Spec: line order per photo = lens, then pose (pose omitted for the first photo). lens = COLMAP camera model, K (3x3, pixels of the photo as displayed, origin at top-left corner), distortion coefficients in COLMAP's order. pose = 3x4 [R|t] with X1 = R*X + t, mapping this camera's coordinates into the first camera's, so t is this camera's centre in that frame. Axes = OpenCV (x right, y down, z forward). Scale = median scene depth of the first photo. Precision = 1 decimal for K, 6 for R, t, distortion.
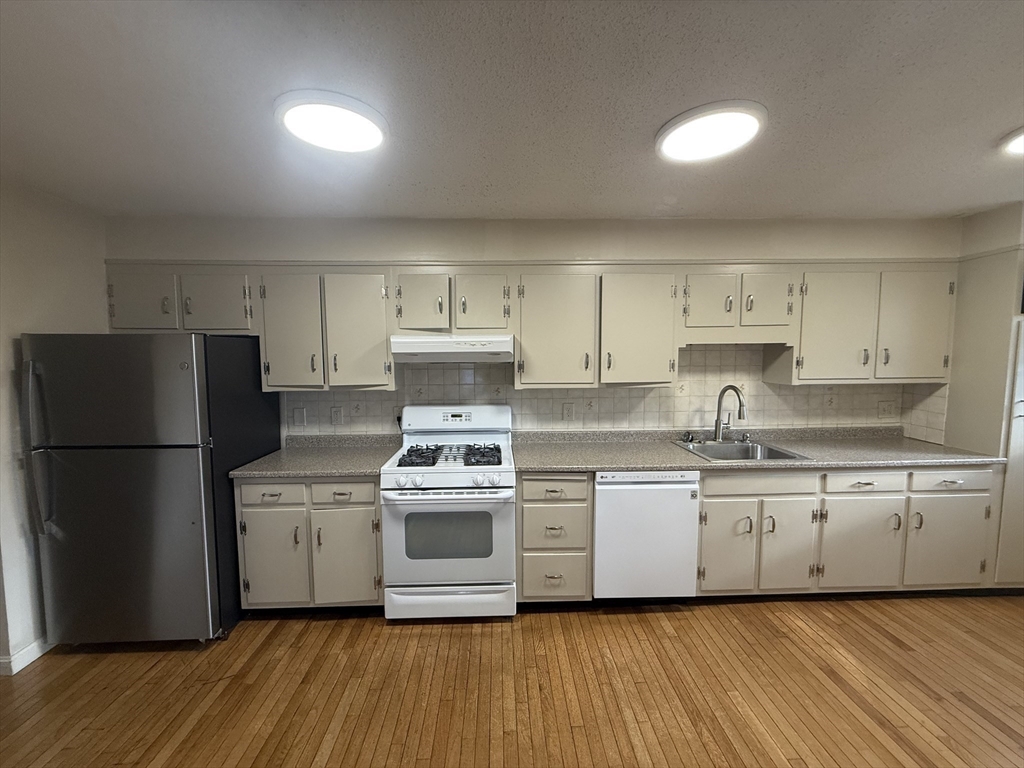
lens RADIAL K [[405.1, 0, 510.2], [0, 405.1, 385.1], [0, 0, 1]] dist [-0.000295, 0.000487]
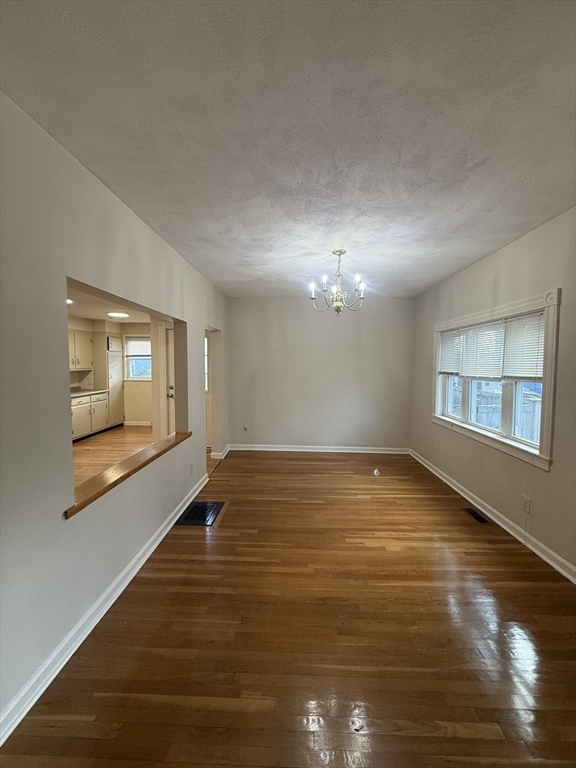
lens RADIAL K [[303.8, 0, 288.8], [0, 303.8, 384.3], [0, 0, 1]] dist [-0.000295, 0.000487]
pose [[0.056600, -0.060306, 0.996574, -1.384261], [0.068691, 0.996044, 0.056372, 0.088171], [-0.996031, 0.065265, 0.060519, -0.768791]]
